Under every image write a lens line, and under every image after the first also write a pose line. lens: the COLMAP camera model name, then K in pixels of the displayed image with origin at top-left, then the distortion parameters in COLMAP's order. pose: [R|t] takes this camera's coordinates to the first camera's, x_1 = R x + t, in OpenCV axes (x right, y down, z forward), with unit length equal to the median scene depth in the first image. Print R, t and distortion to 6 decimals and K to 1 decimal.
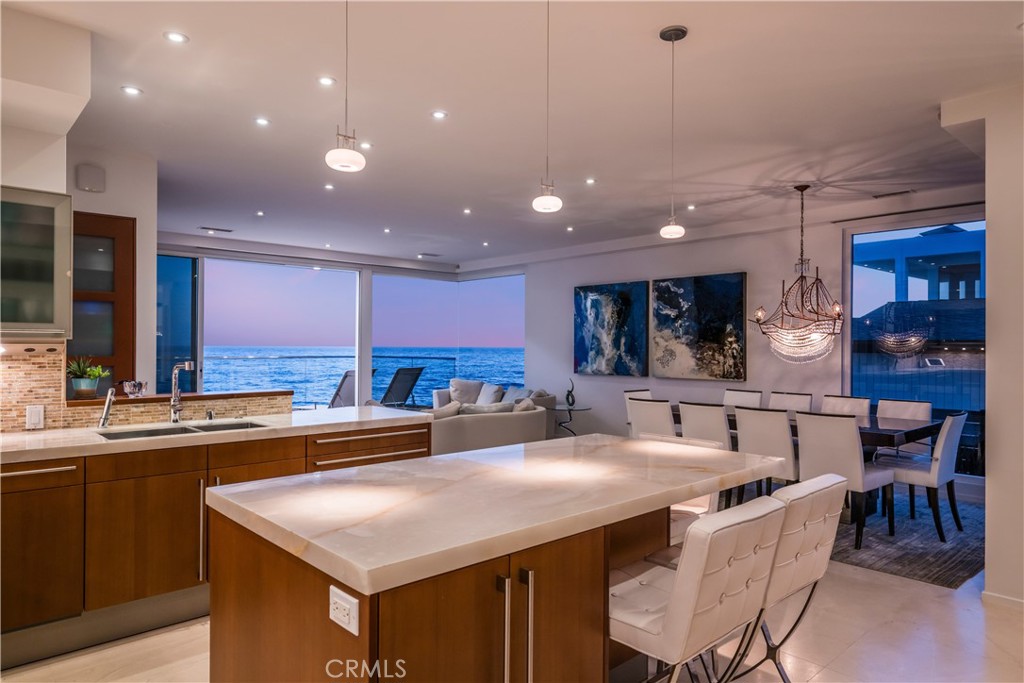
lens RADIAL K [[636.4, 0, 512.0], [0, 636.4, 341.5], [0, 0, 1]] dist [-0.001290, -0.000092]
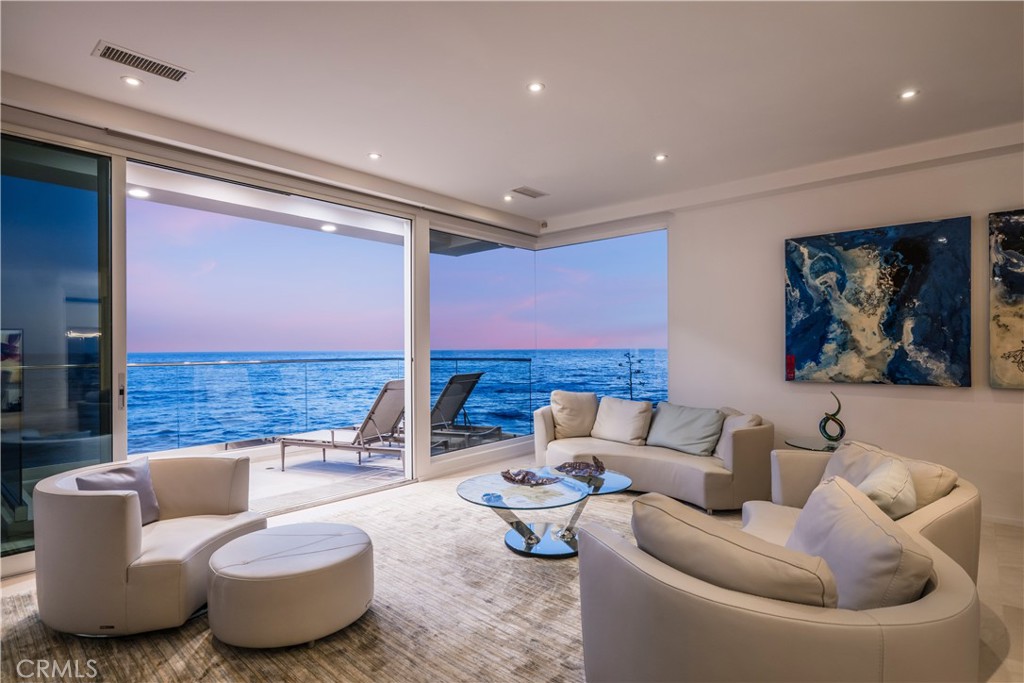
lens RADIAL K [[532.4, 0, 512.0], [0, 532.4, 341.5], [0, 0, 1]] dist [-0.001927, -0.000206]
pose [[0.993343, -0.011406, 0.114624, -0.232023], [0.011849, 0.999925, -0.003181, 0.011146], [-0.114580, 0.004518, 0.993404, 0.546006]]
